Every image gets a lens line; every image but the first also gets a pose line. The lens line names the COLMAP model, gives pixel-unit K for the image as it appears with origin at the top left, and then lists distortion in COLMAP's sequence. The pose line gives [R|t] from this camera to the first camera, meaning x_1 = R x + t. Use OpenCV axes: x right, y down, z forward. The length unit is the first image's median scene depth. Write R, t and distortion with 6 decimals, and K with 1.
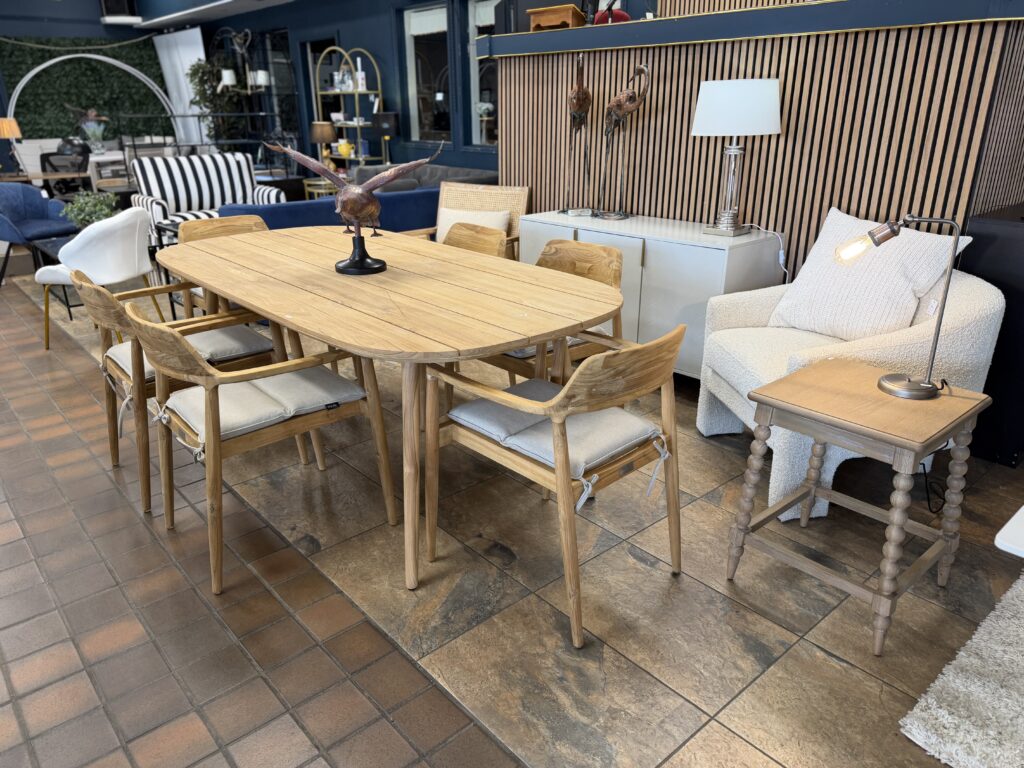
lens RADIAL K [[729.7, 0, 512.2], [0, 729.7, 383.3], [0, 0, 1]] dist [-0.003301, -0.001199]
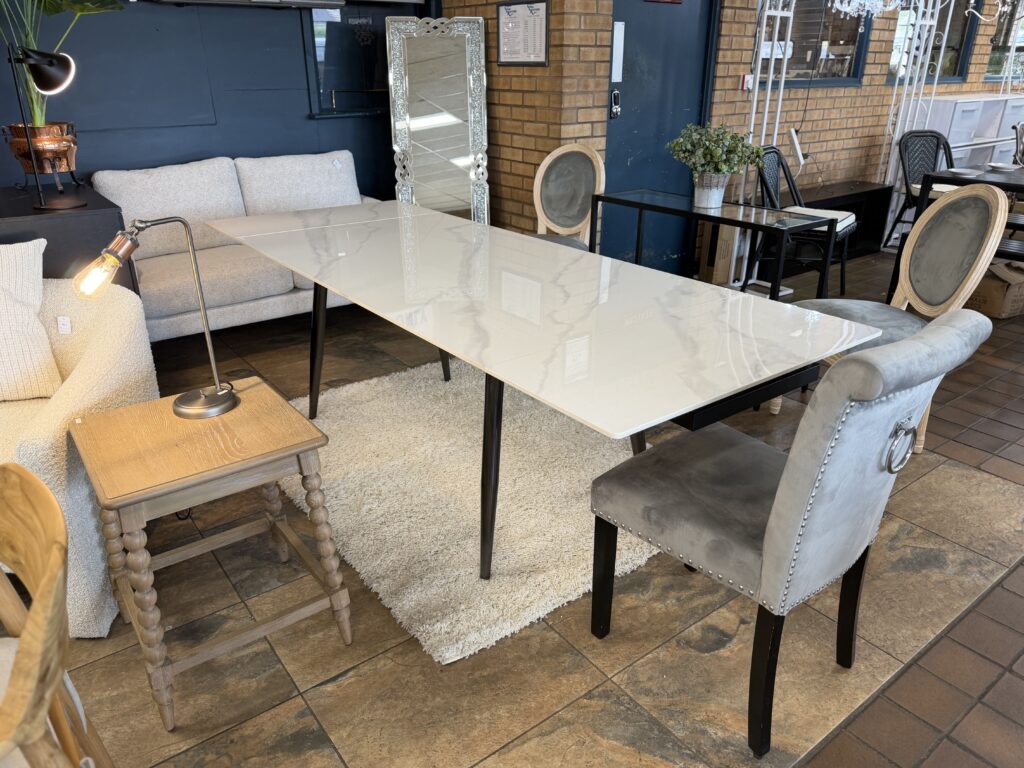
lens RADIAL K [[729.7, 0, 512.9], [0, 729.7, 386.2], [0, 0, 1]] dist [-0.003301, -0.001199]
pose [[0.074044, -0.390235, 0.917733, -0.259675], [0.365450, 0.866860, 0.339117, -0.187247], [-0.927881, 0.310276, 0.206797, 0.492065]]
